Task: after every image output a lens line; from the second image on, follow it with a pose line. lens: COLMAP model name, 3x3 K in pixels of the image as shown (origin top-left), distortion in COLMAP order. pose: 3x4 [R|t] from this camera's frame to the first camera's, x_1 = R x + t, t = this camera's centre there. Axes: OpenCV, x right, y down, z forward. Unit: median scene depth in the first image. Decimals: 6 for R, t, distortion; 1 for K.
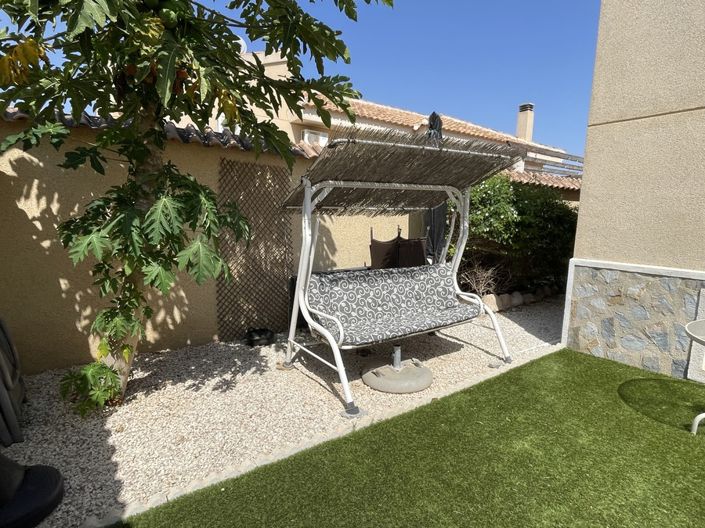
lens RADIAL K [[410.4, 0, 352.4], [0, 410.4, 264.5], [0, 0, 1]] dist [-0.004687, -0.000584]
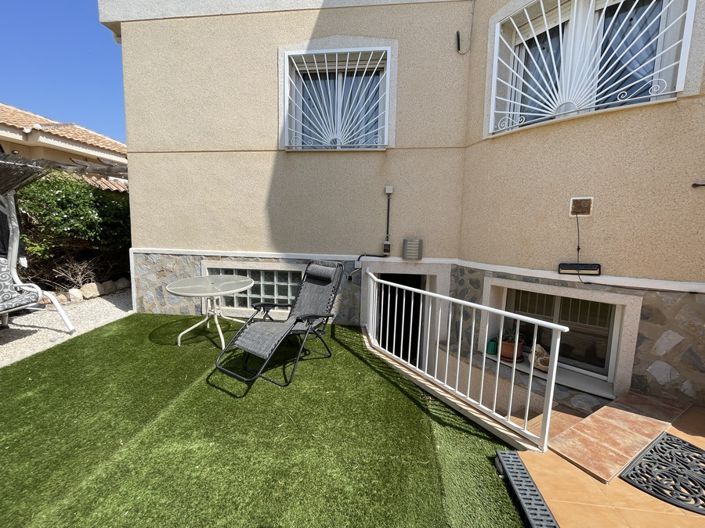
lens RADIAL K [[308.8, 0, 352.0], [0, 308.8, 261.5], [0, 0, 1]] dist [0.001041, -0.000046]
pose [[0.664911, -0.097759, 0.740498, 0.253148], [0.086298, 0.994813, 0.053845, 0.038444], [-0.741921, 0.028101, 0.669898, -0.247967]]
